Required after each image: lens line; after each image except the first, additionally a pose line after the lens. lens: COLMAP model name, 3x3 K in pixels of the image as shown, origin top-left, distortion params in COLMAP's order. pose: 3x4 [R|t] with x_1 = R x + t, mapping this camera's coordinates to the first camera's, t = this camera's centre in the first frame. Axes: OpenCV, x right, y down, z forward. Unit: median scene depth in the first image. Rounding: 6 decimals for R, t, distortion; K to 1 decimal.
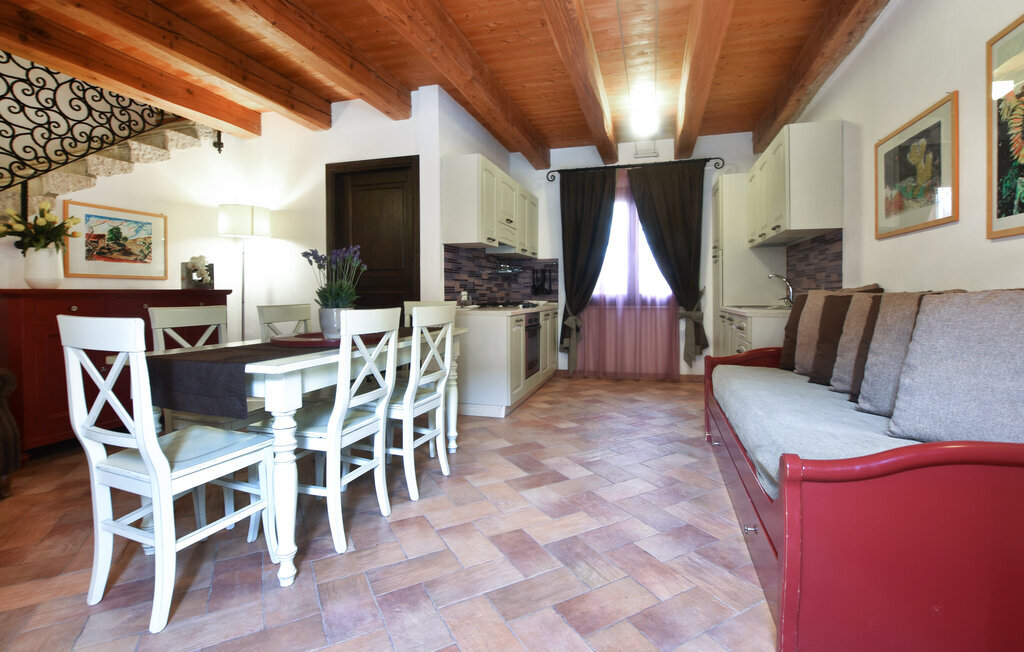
lens RADIAL K [[464.8, 0, 517.7], [0, 464.8, 299.0], [0, 0, 1]] dist [-0.042818, 0.000188]
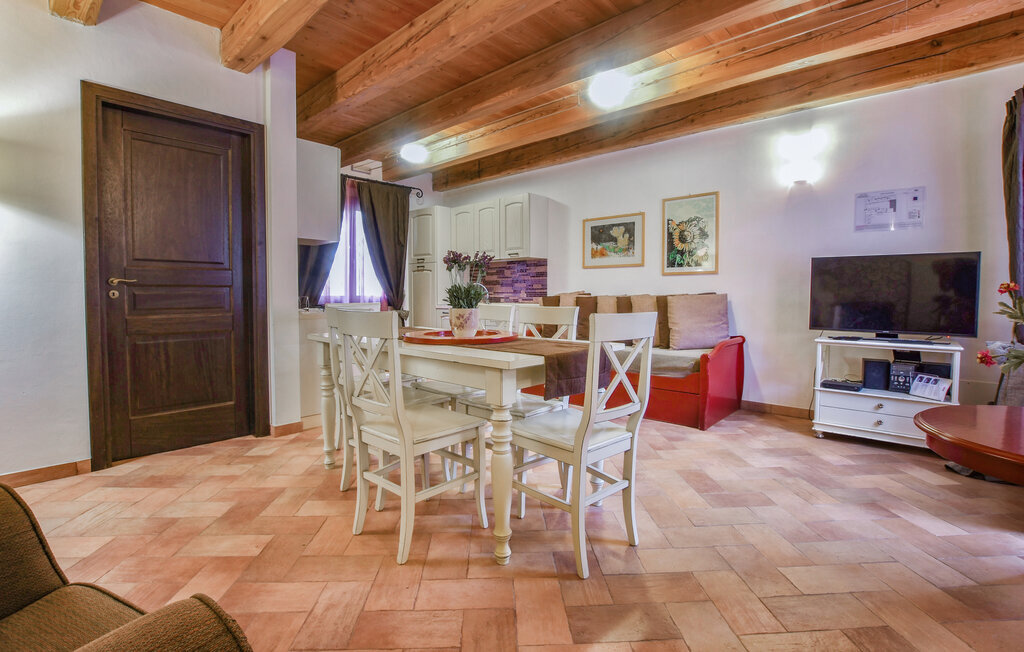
lens RADIAL K [[469.6, 0, 510.7], [0, 469.6, 313.6], [0, 0, 1]] dist [-0.002395, 0.000004]
pose [[0.447906, -0.032522, 0.893489, -0.586615], [0.008375, 0.999447, 0.032181, -0.002161], [-0.894041, -0.006931, 0.447931, 0.181474]]
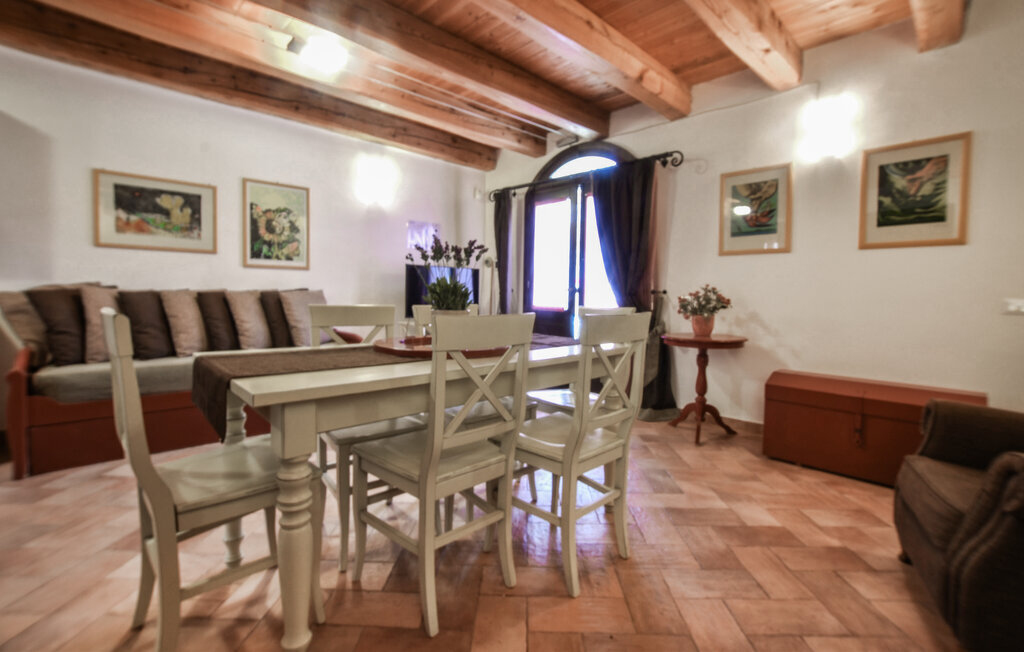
lens RADIAL K [[469.6, 0, 510.7], [0, 469.6, 313.6], [0, 0, 1]] dist [-0.002395, 0.000004]
pose [[-0.854877, -0.032067, 0.517839, -0.423276], [-0.005425, 0.998586, 0.052881, -0.011087], [-0.518803, 0.042397, -0.853842, 0.755473]]
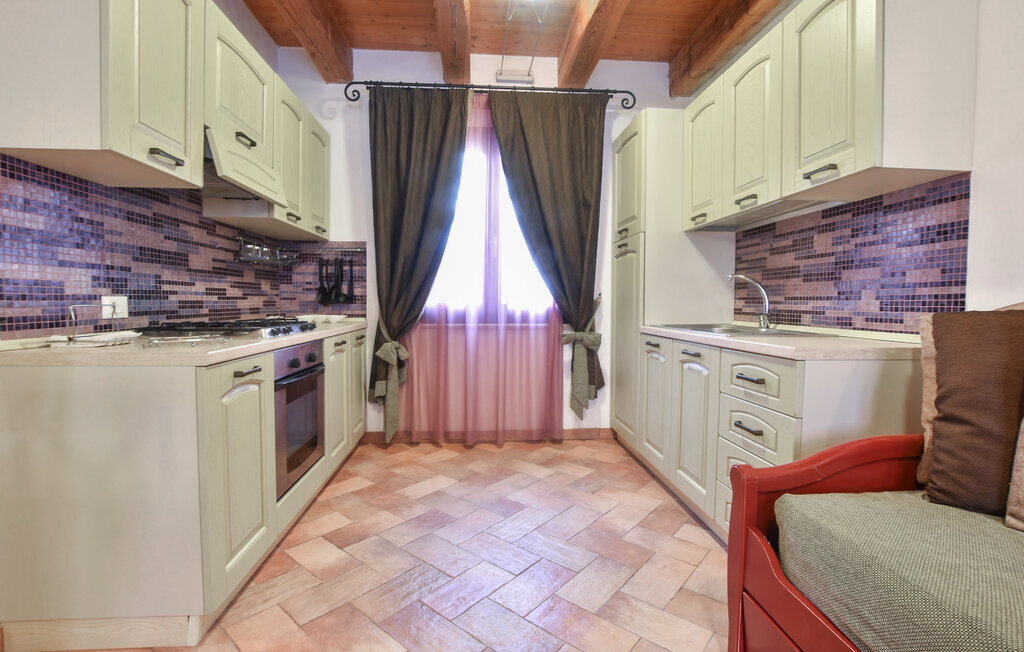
lens RADIAL K [[469.6, 0, 510.7], [0, 469.6, 313.6], [0, 0, 1]] dist [-0.002395, 0.000004]
pose [[0.935853, -0.000051, 0.352391, 0.053353], [-0.004790, 0.999906, 0.012866, -0.006734], [-0.352359, -0.013729, 0.935764, 0.420986]]
